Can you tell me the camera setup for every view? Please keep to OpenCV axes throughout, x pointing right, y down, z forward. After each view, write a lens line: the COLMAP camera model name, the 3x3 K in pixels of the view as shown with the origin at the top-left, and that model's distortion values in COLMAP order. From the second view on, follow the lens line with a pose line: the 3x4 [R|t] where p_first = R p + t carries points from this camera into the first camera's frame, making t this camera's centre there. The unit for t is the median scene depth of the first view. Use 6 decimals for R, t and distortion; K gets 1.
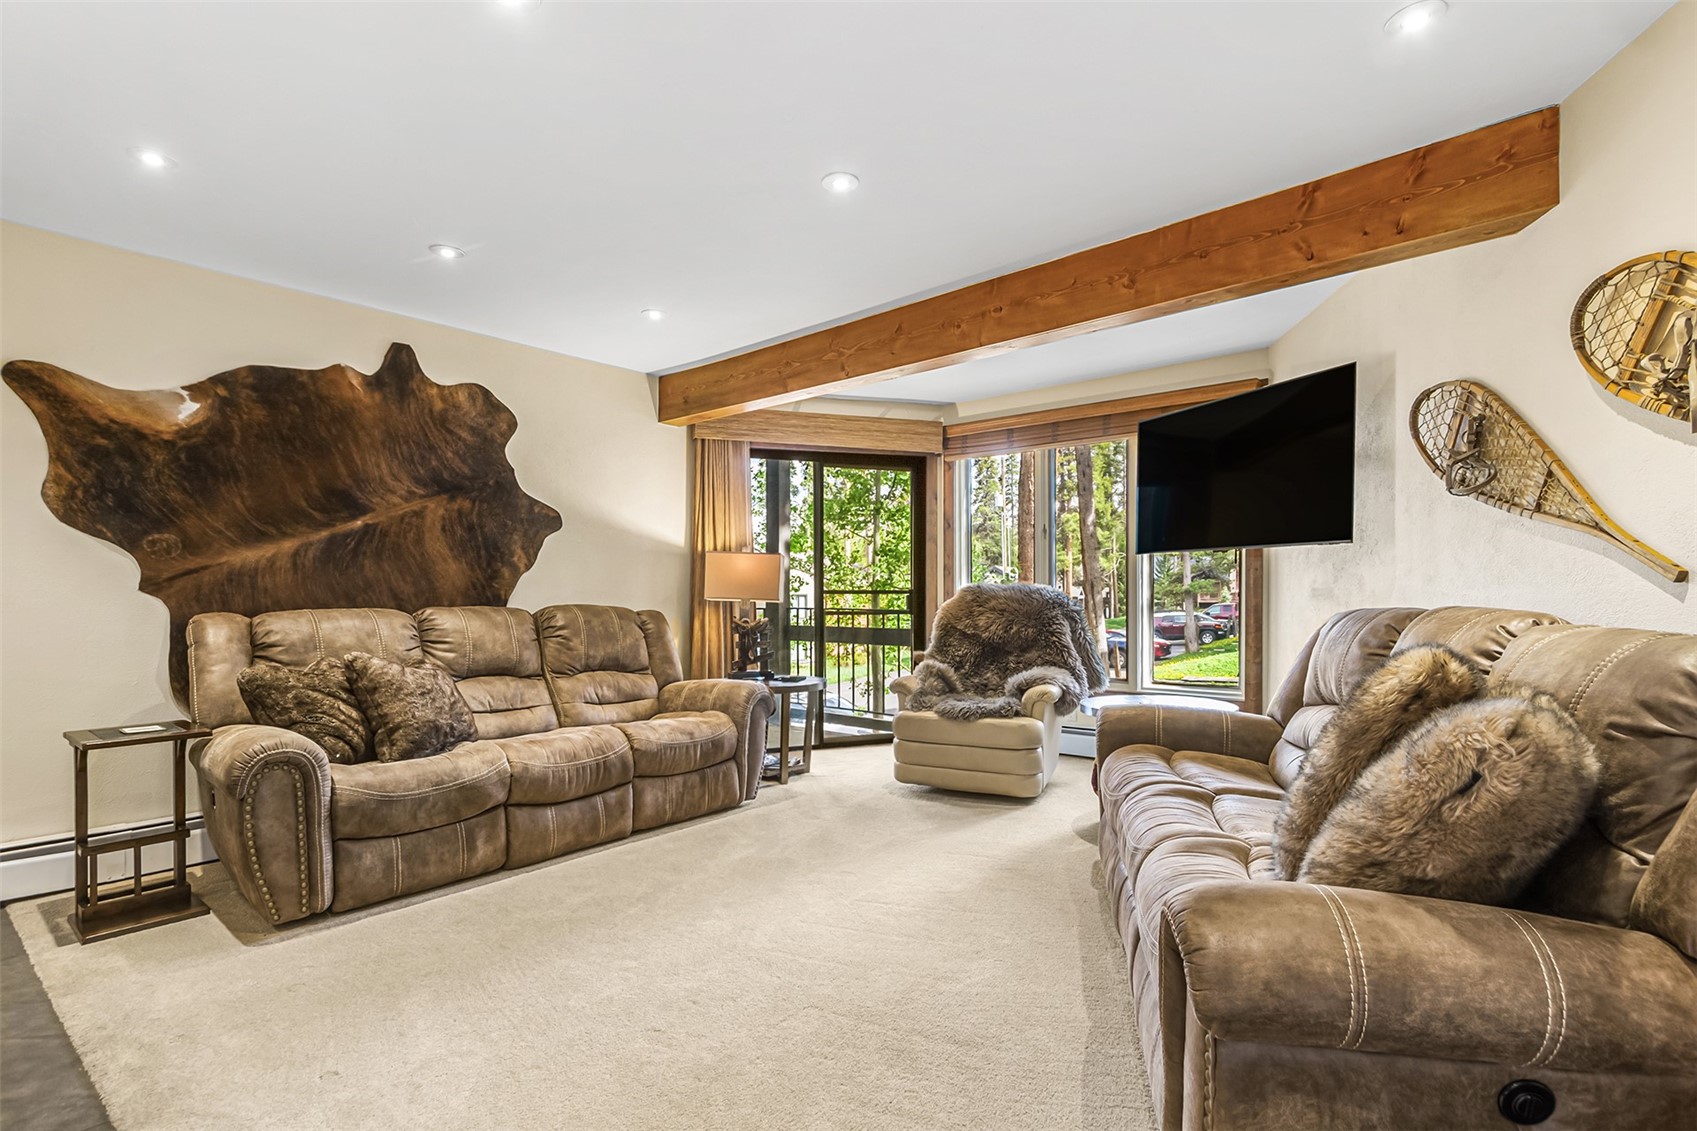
lens RADIAL K [[818.3, 0, 849.3], [0, 818.3, 598.2], [0, 0, 1]] dist [-0.000794, -0.000799]
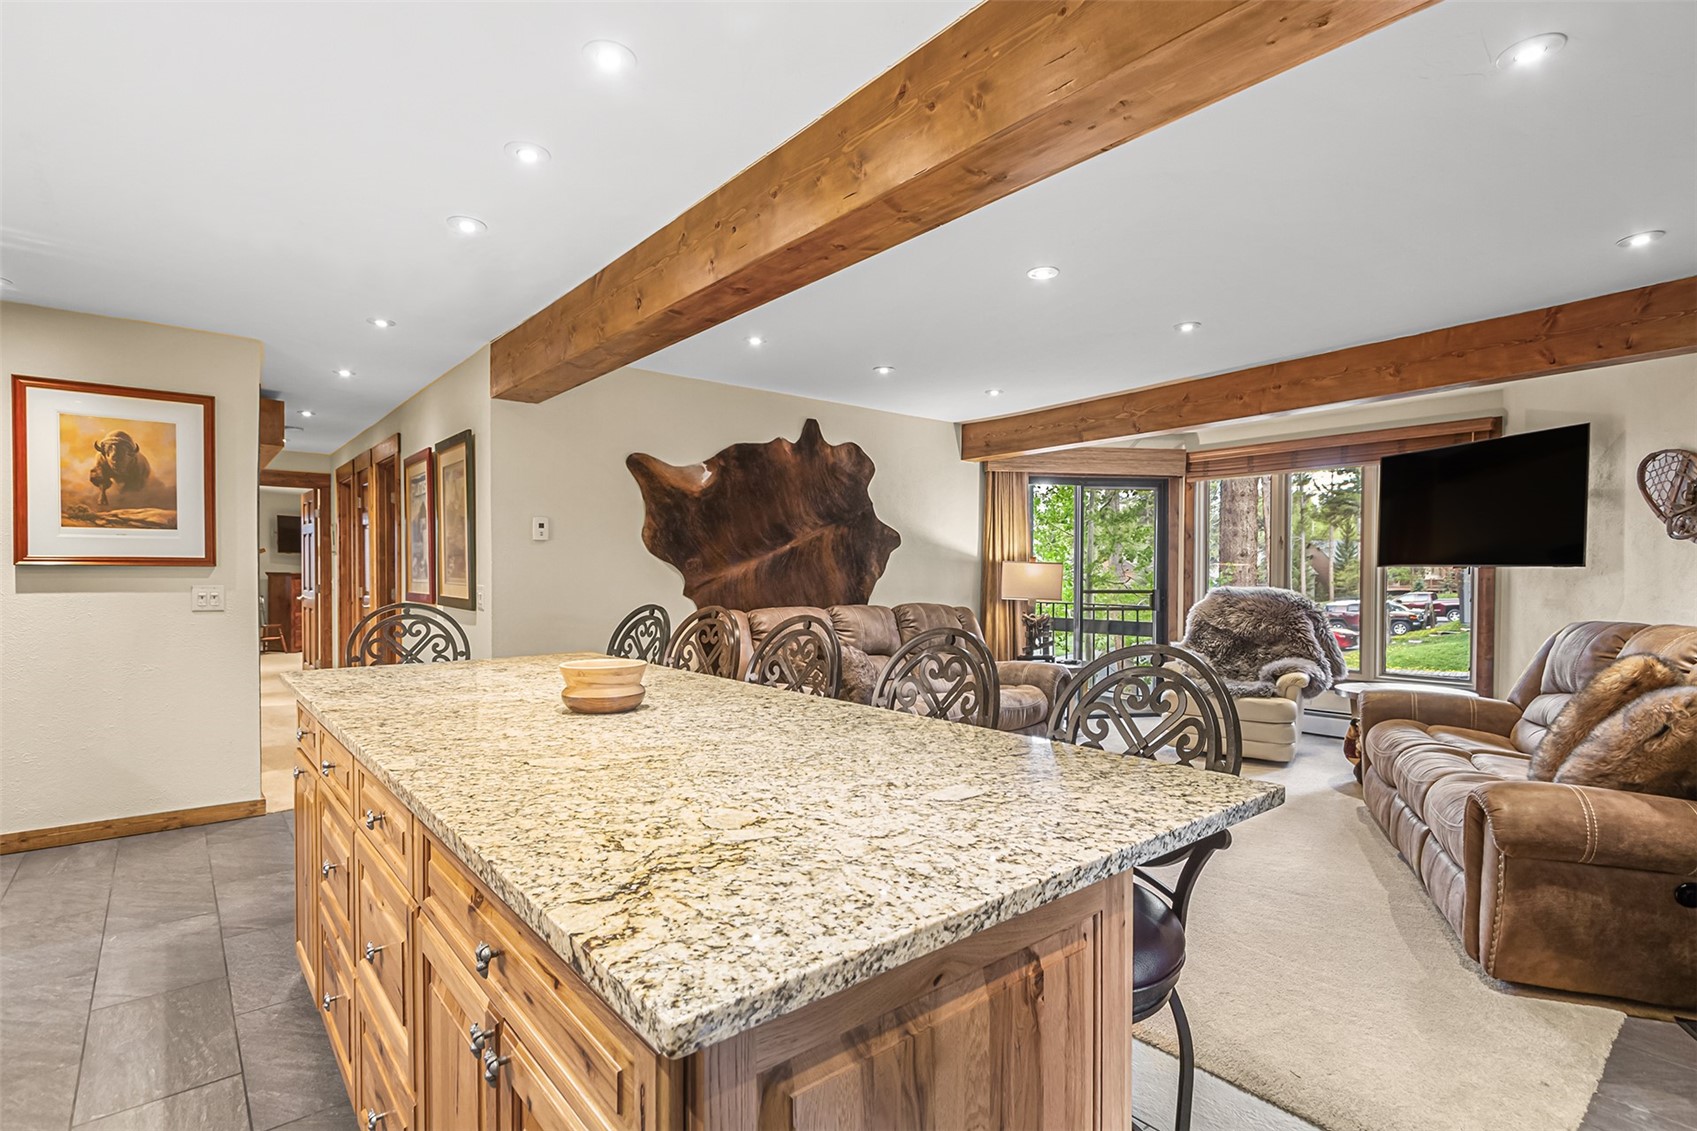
lens RADIAL K [[804.7, 0, 841.5], [0, 804.7, 584.7], [0, 0, 1]] dist [-0.001185, -0.001713]
pose [[0.982061, 0.008057, -0.188392, -0.264893], [-0.007065, 0.999957, 0.005937, -0.037489], [0.188432, -0.004499, 0.982076, -0.412856]]
